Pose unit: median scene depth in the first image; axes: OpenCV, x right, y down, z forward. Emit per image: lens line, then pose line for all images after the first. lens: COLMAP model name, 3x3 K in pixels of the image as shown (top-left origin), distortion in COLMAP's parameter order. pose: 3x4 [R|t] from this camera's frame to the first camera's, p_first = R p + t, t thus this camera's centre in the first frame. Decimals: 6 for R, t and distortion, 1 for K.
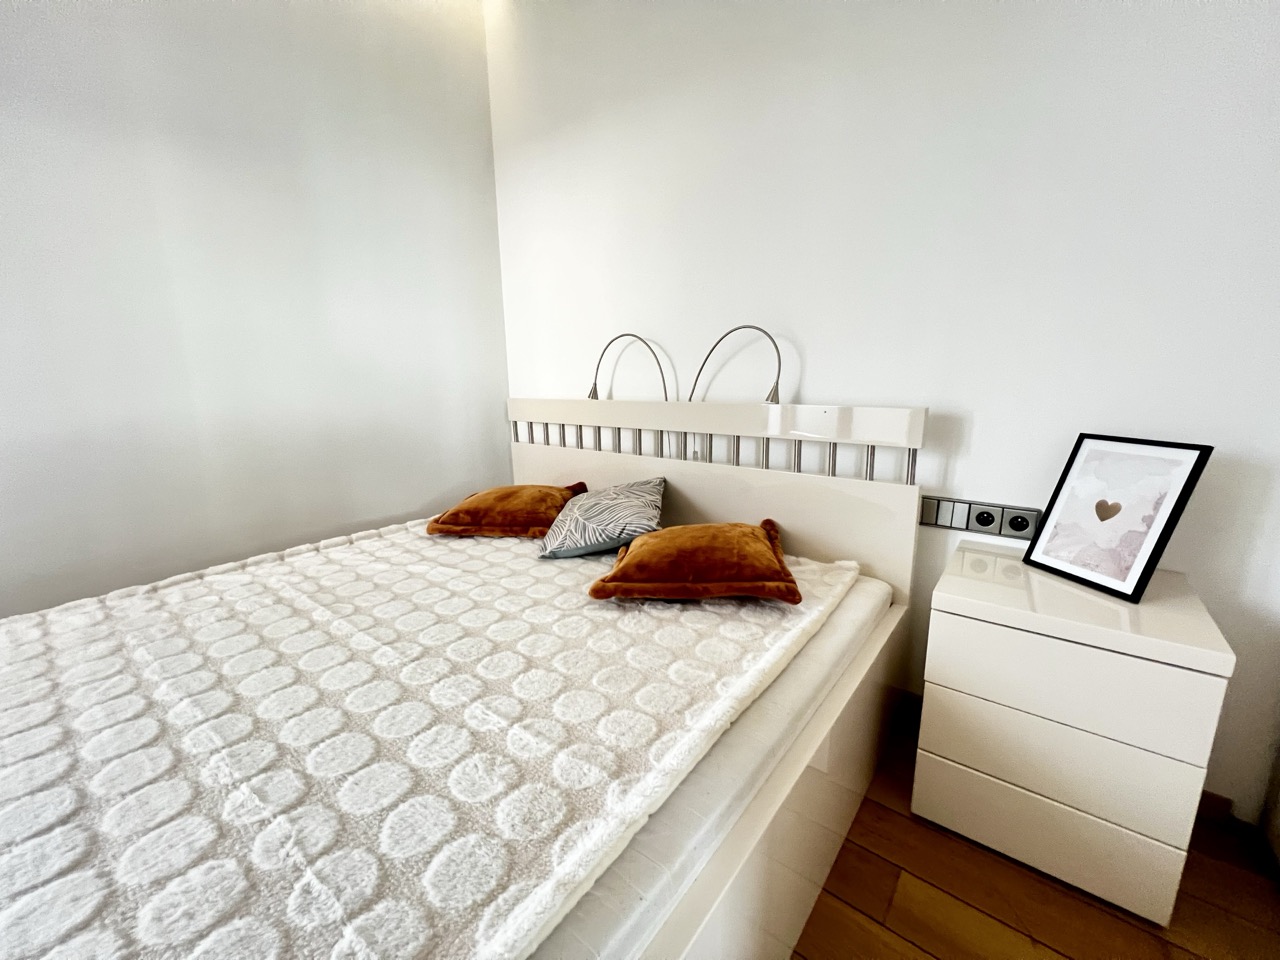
lens RADIAL K [[512.1, 0, 639.0], [0, 512.1, 474.8], [0, 0, 1]] dist [-0.002849, 0.000784]
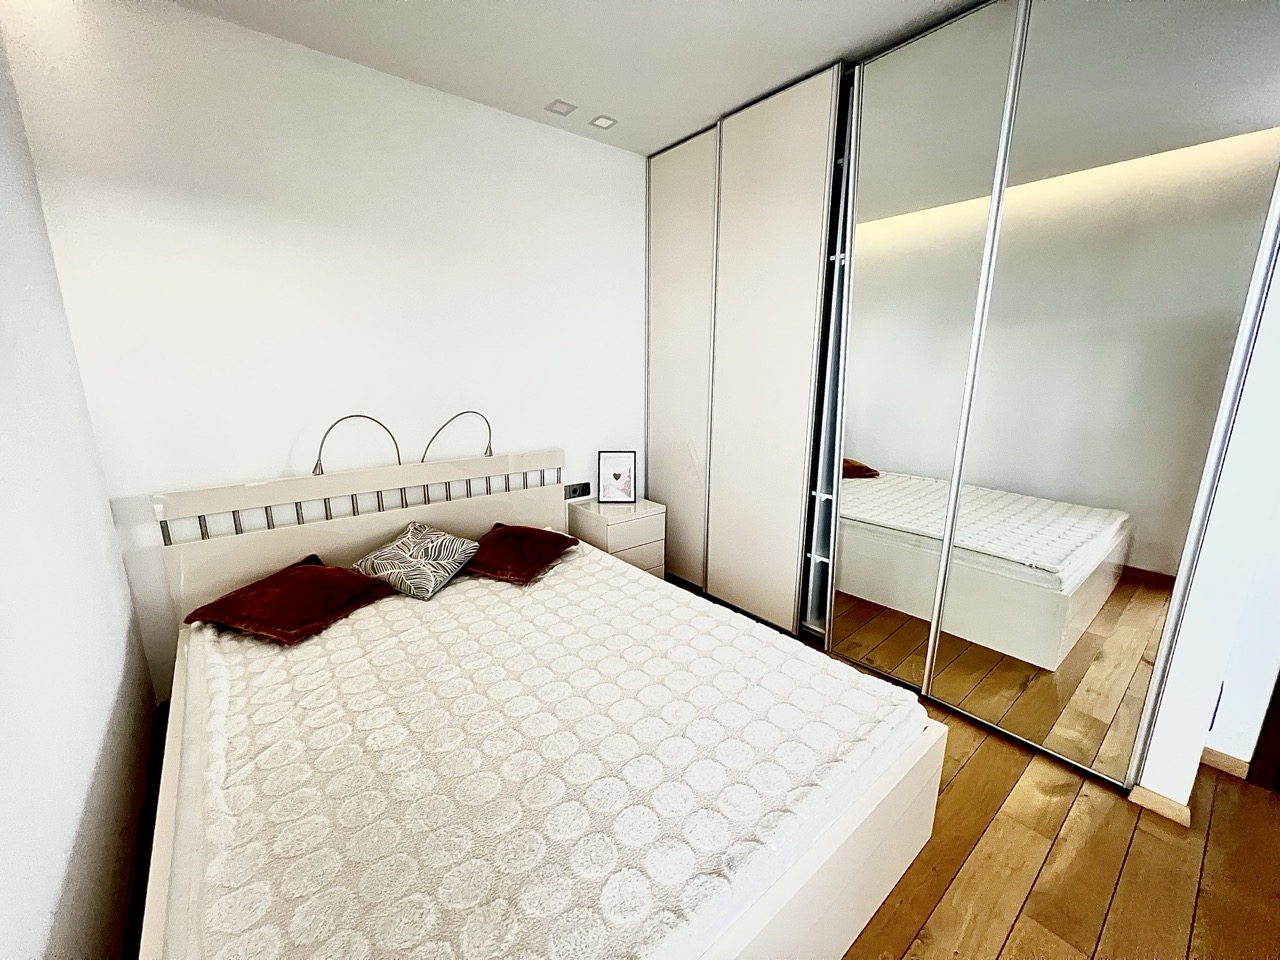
lens RADIAL K [[512.1, 0, 640.9], [0, 512.1, 483.2], [0, 0, 1]] dist [-0.002849, 0.000784]
pose [[0.204267, -0.200179, 0.958229, -1.477442], [0.181661, 0.969618, 0.163833, -0.275326], [-0.961912, 0.140607, 0.234425, 0.160048]]
